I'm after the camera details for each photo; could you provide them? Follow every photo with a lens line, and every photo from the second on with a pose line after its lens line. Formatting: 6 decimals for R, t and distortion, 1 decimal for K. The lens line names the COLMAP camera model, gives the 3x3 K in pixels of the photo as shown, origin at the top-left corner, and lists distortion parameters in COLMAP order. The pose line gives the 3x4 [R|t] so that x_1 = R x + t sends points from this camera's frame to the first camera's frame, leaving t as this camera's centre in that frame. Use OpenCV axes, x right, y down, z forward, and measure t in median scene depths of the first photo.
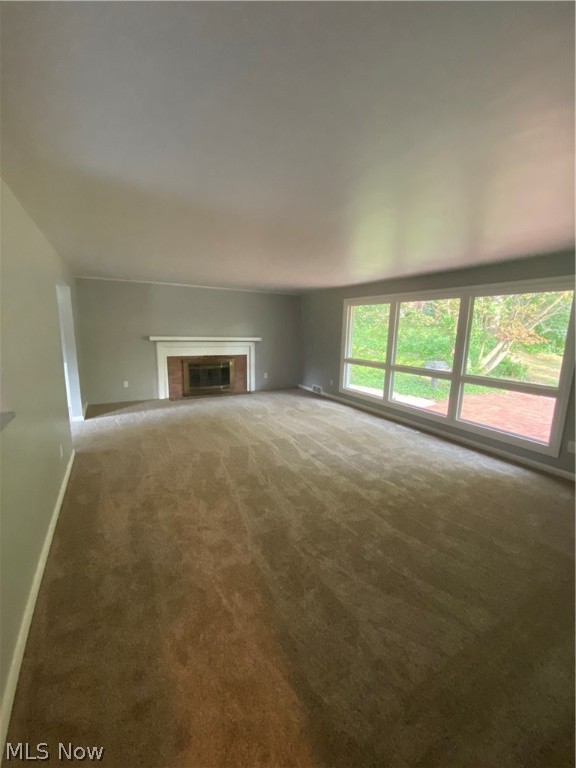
lens RADIAL K [[313.1, 0, 288.0], [0, 313.1, 384.0], [0, 0, 1]] dist [-0.002069, -0.000532]
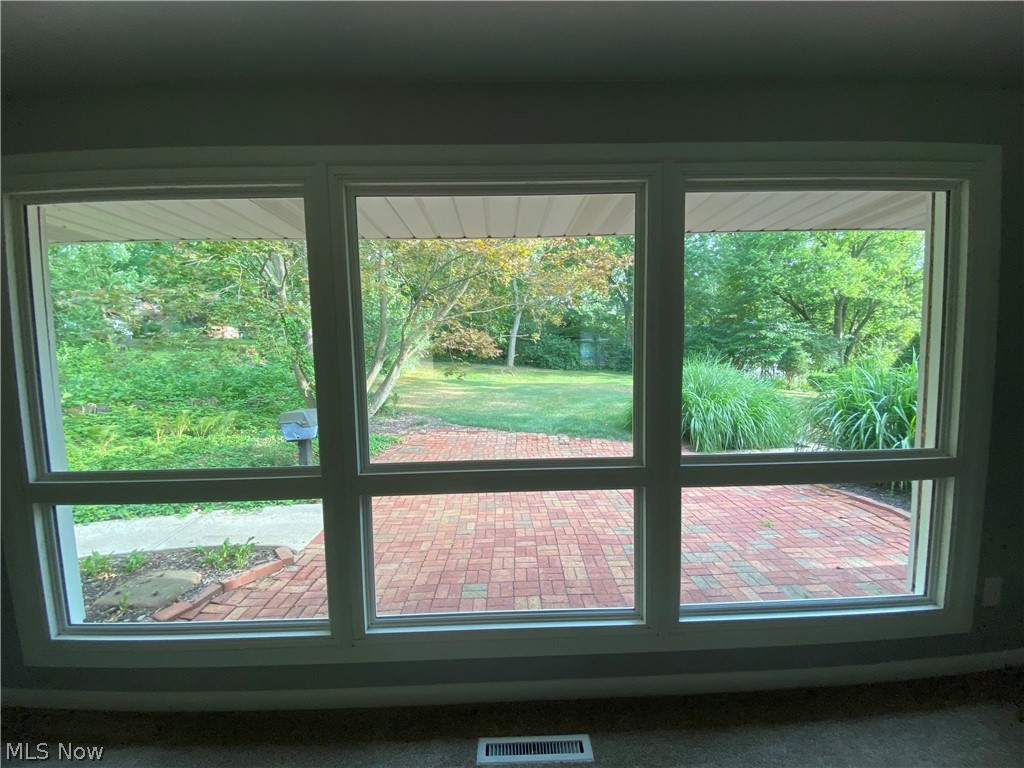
lens RADIAL K [[417.4, 0, 512.0], [0, 417.4, 384.0], [0, 0, 1]] dist [-0.002069, -0.000532]
pose [[0.456840, -0.091301, 0.884851, 0.084913], [0.183260, 0.983041, 0.006818, -0.075571], [-0.870467, 0.159043, 0.465824, 0.561119]]
